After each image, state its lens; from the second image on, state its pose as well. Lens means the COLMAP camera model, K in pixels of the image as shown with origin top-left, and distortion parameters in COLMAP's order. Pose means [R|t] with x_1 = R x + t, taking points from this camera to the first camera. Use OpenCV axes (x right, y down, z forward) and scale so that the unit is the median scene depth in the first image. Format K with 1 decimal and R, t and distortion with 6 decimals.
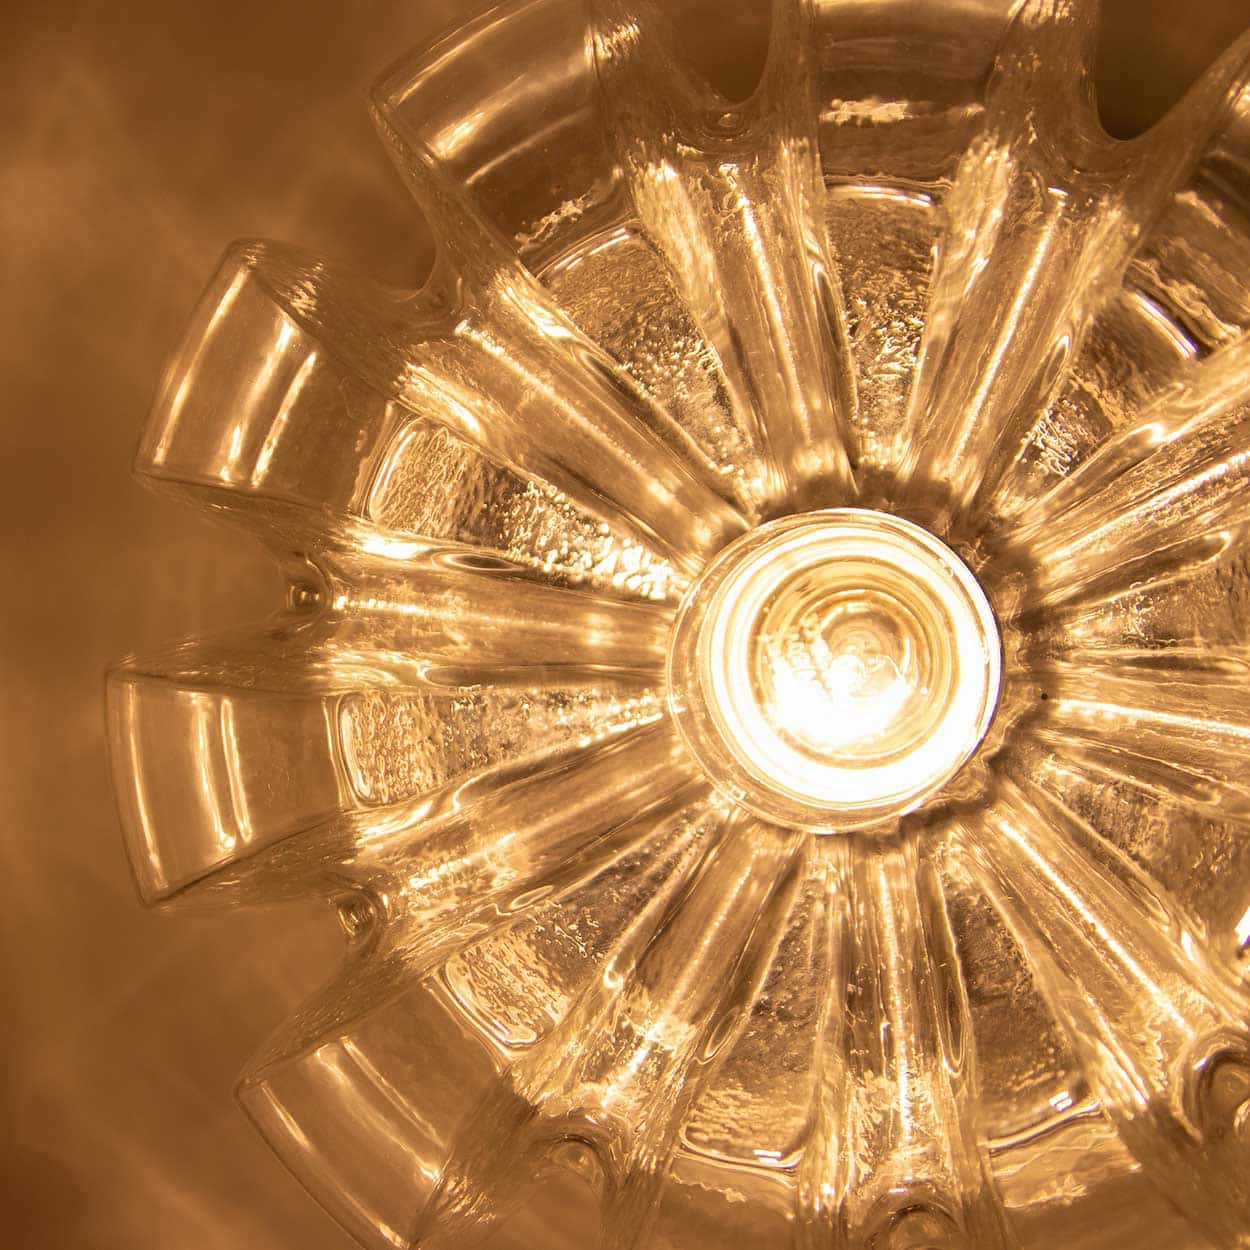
lens RADIAL K [[1792.4, 0, 625.0], [0, 1792.4, 625.0], [0, 0, 1]] dist [0.006004, -0.033413]
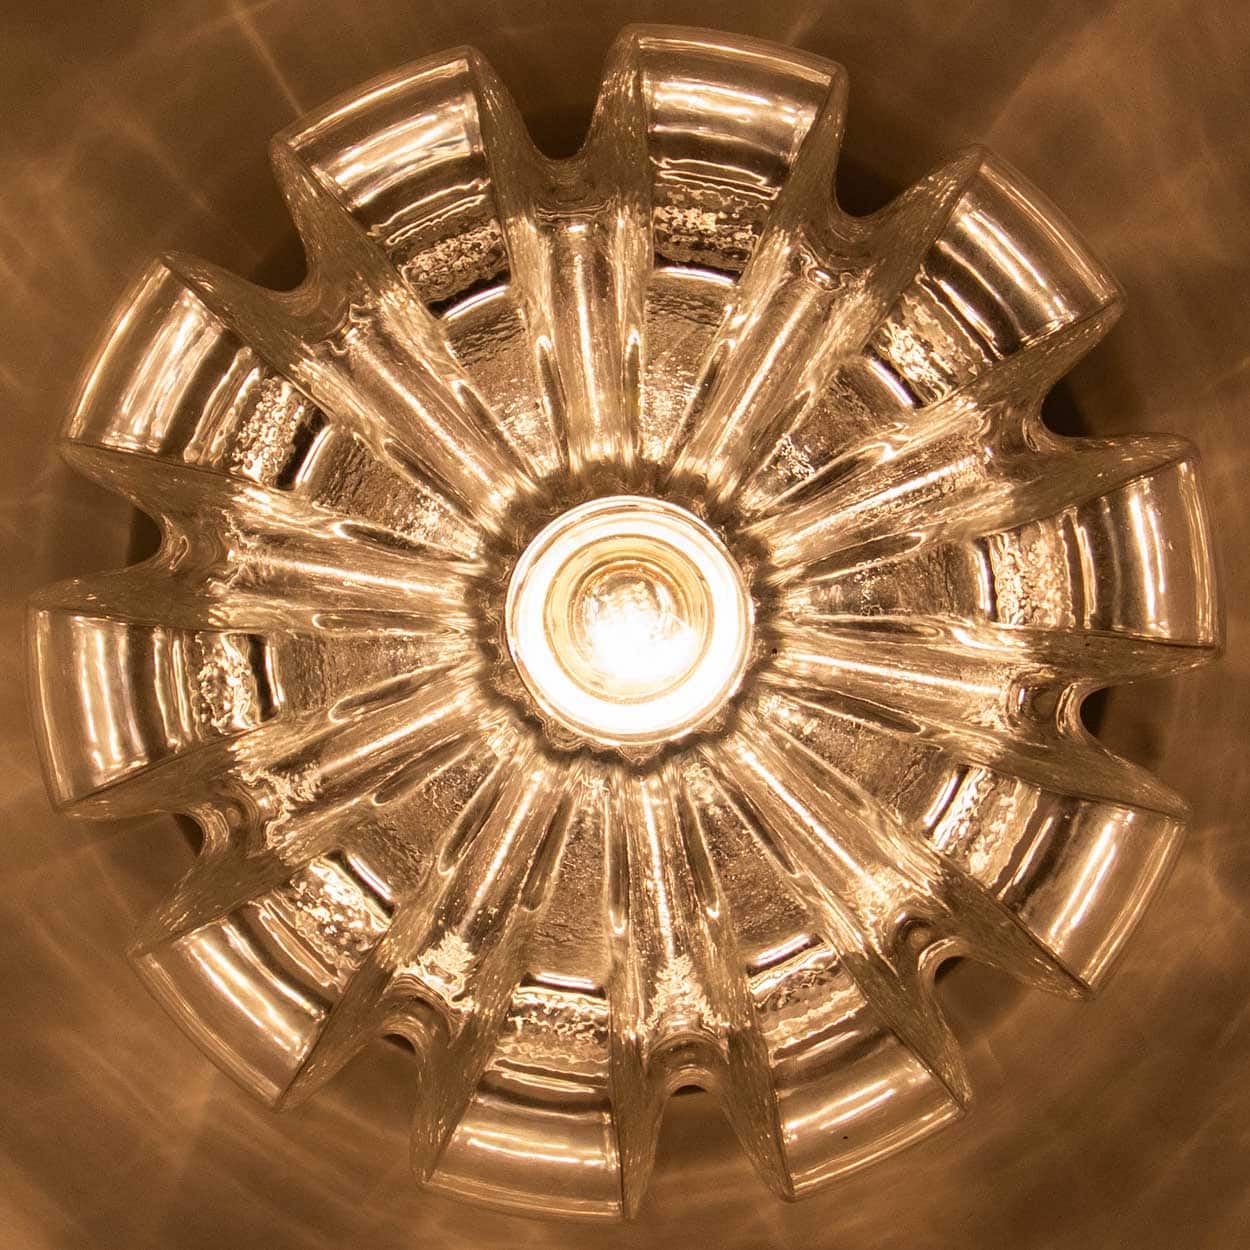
lens RADIAL K [[1806.2, 0, 629.5], [0, 1806.2, 611.2], [0, 0, 1]] dist [-0.000895, -0.014777]
pose [[0.981998, 0.031422, 0.186258, -0.116464], [-0.034629, 0.999302, 0.013985, -0.002201], [-0.185688, -0.020183, 0.982401, -0.258296]]
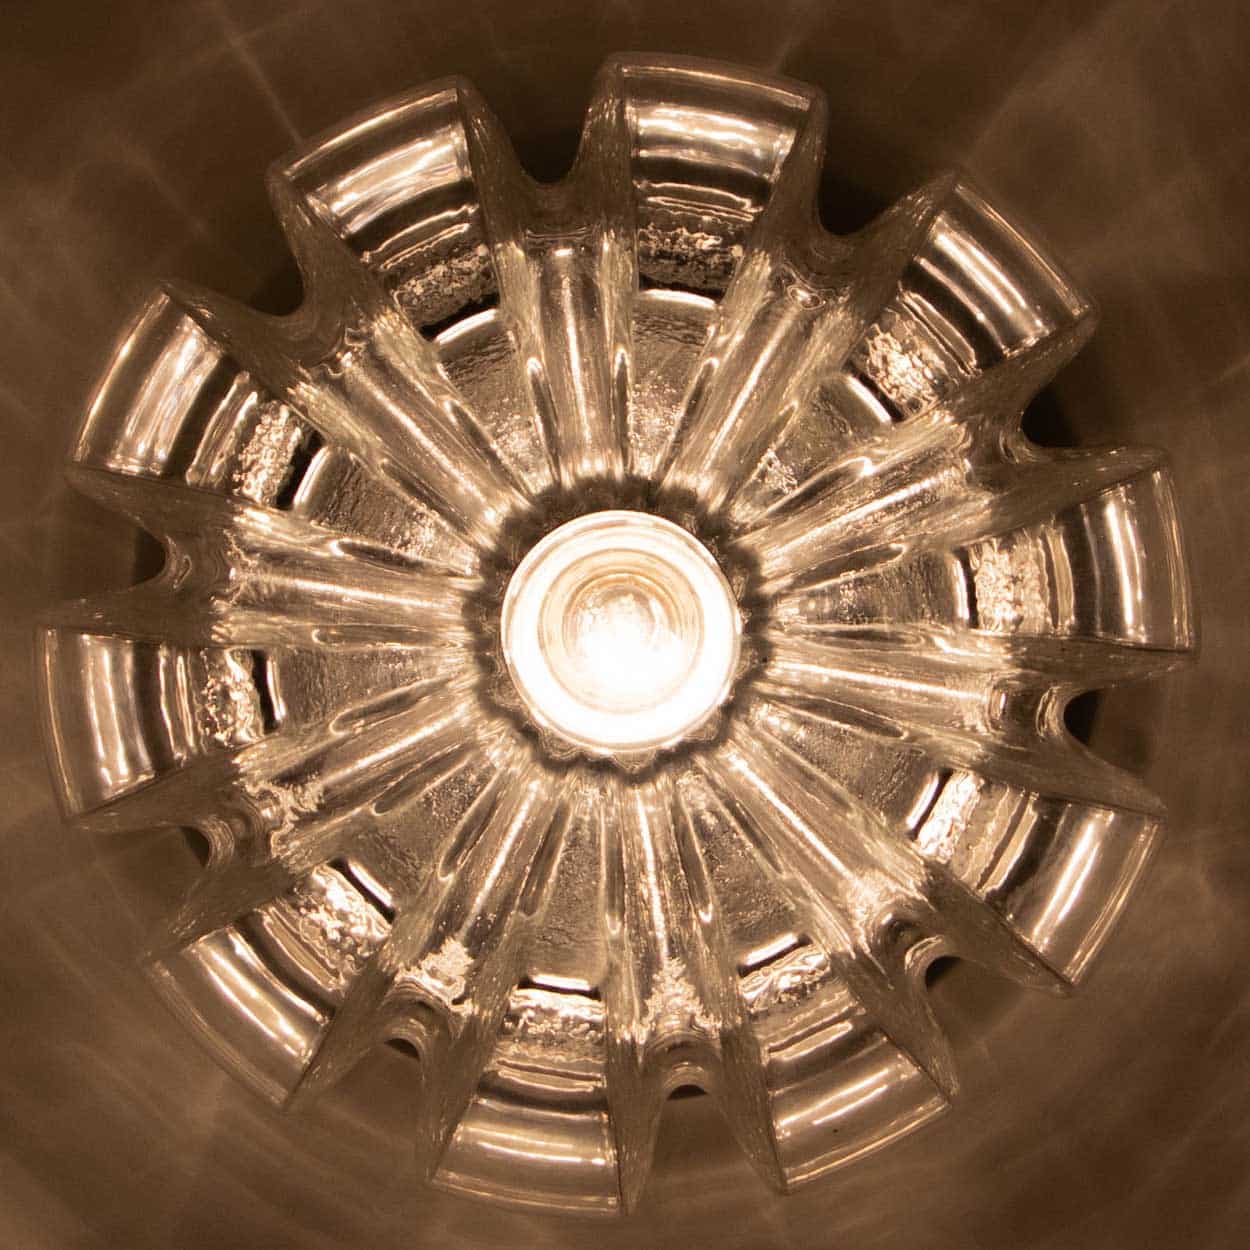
lens RADIAL K [[1792.4, 0, 625.0], [0, 1792.4, 625.0], [0, 0, 1]] dist [0.006004, -0.033413]
pose [[0.983053, 0.019074, 0.182326, -0.113380], [-0.022088, 0.999651, 0.014516, -0.002066], [-0.181985, -0.018298, 0.983131, -0.283637]]
